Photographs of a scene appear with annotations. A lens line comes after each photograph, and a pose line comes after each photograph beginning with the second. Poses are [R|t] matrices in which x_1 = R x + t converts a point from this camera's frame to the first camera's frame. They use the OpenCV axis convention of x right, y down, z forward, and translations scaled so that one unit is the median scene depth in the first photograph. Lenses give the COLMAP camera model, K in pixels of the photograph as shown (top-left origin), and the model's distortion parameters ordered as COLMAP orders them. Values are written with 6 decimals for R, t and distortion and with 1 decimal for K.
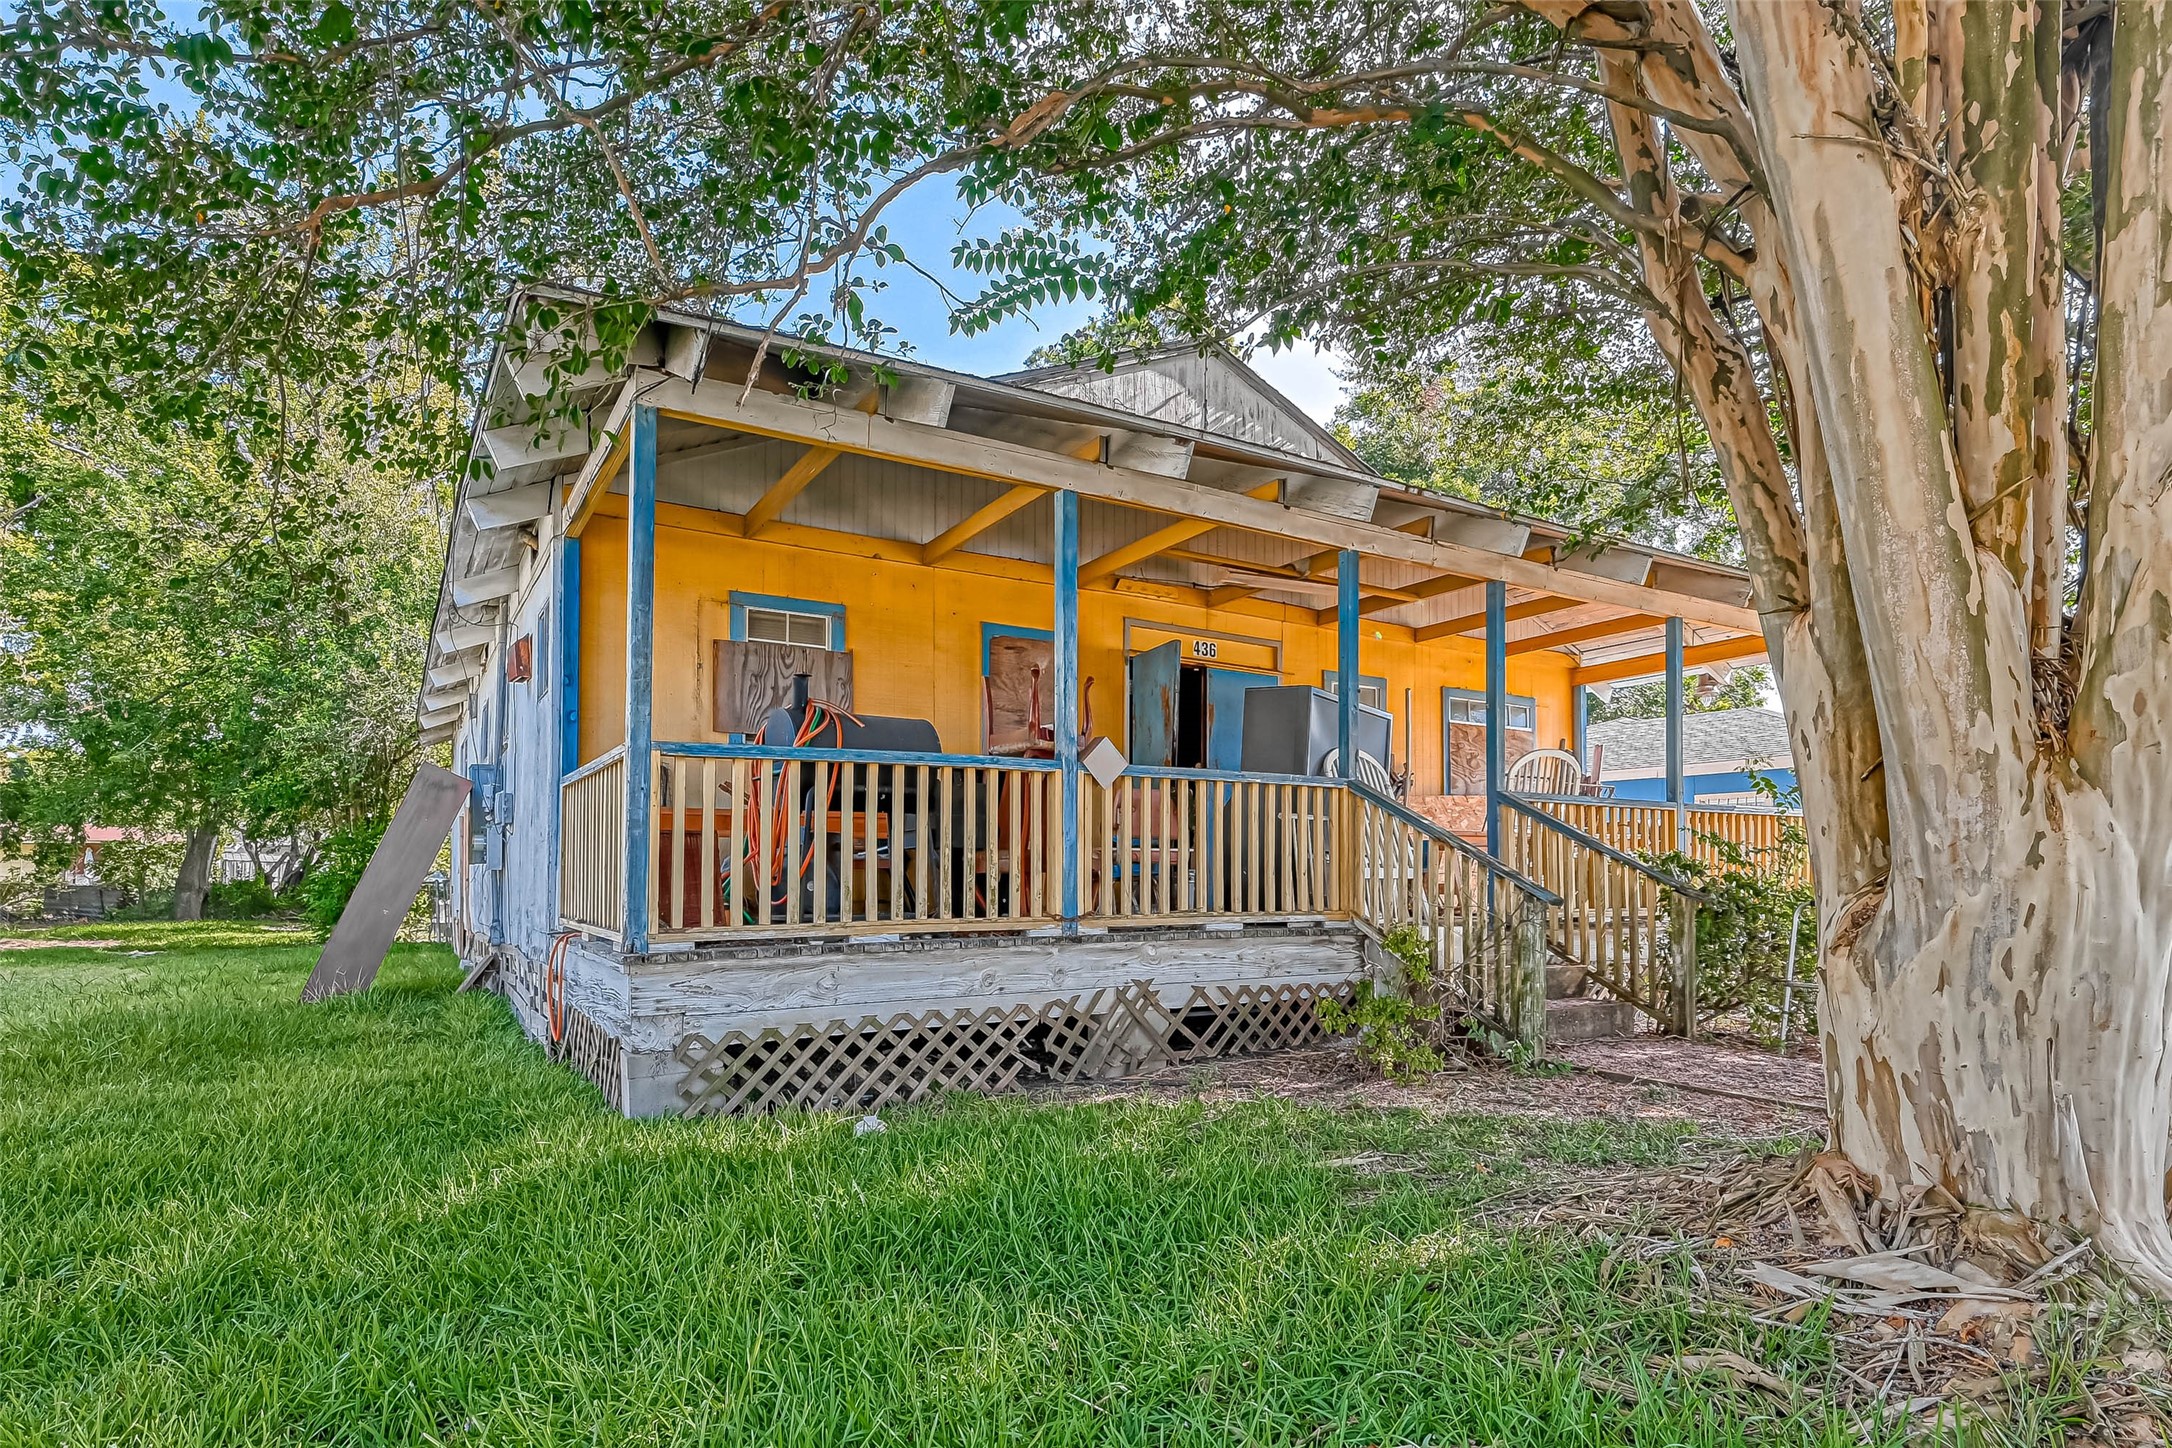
lens RADIAL K [[1155.3, 0, 1082.2], [0, 1155.3, 833.7], [0, 0, 1]] dist [-0.001517, -0.000079]
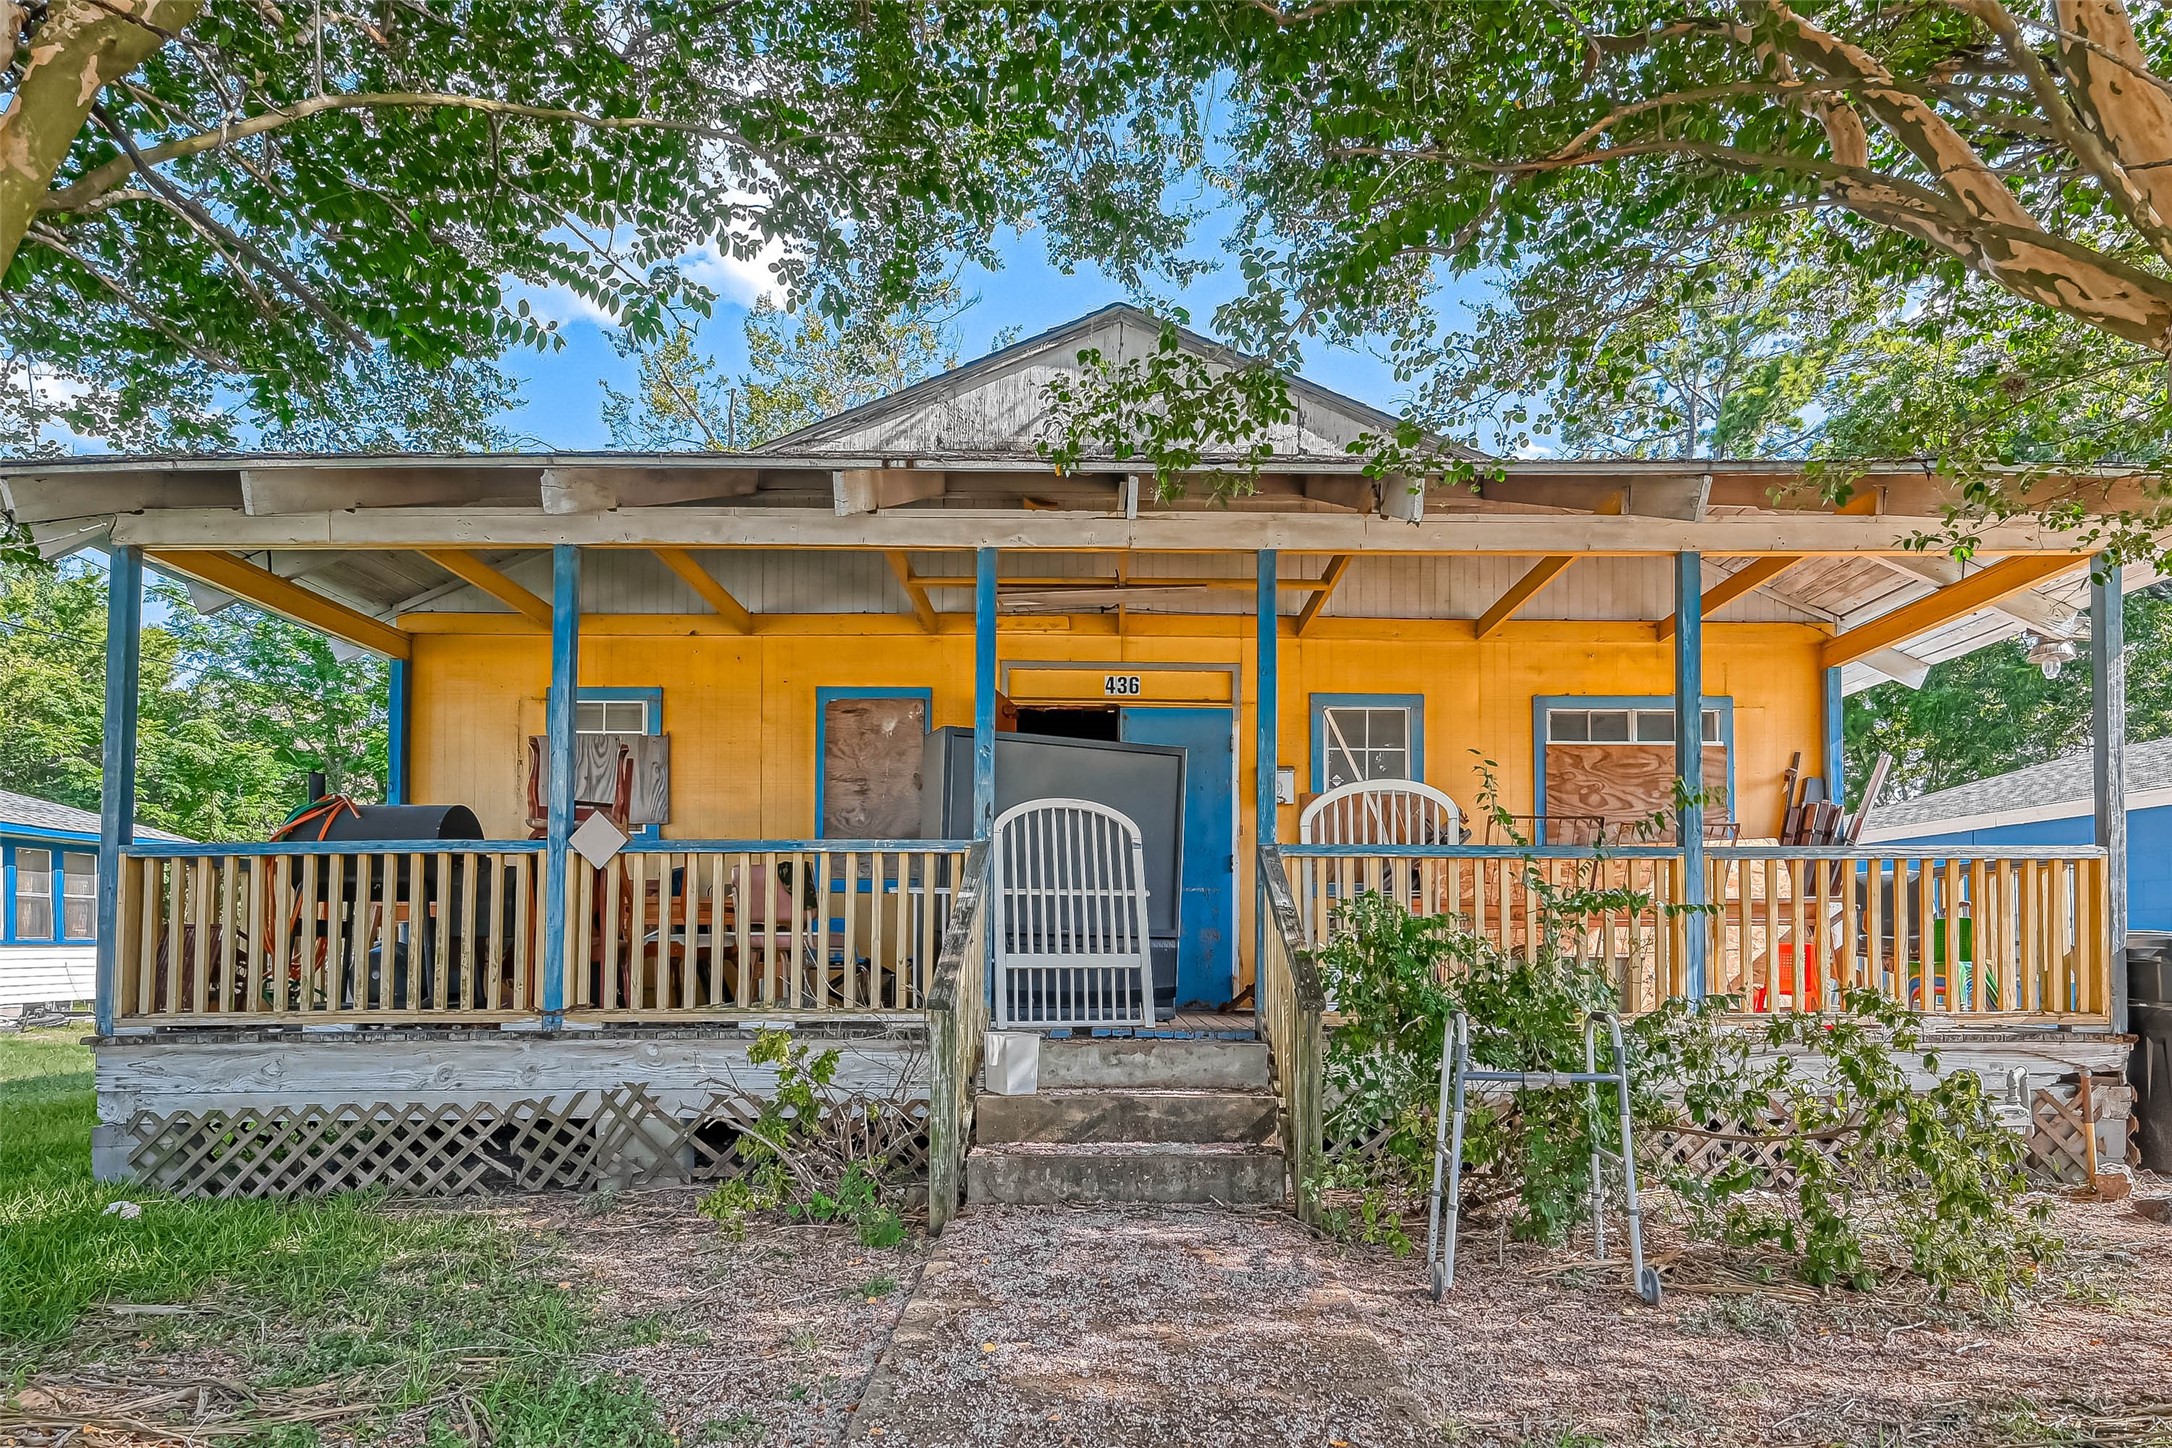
lens RADIAL K [[1214.2, 0, 1108.5], [0, 1214.2, 911.5], [0, 0, 1]] dist [-0.003412, 0.000582]
pose [[0.859063, -0.018294, -0.511543, 0.897231], [0.021350, 0.999772, 0.000101, 0.003035], [0.511425, -0.011008, 0.859258, 0.411806]]
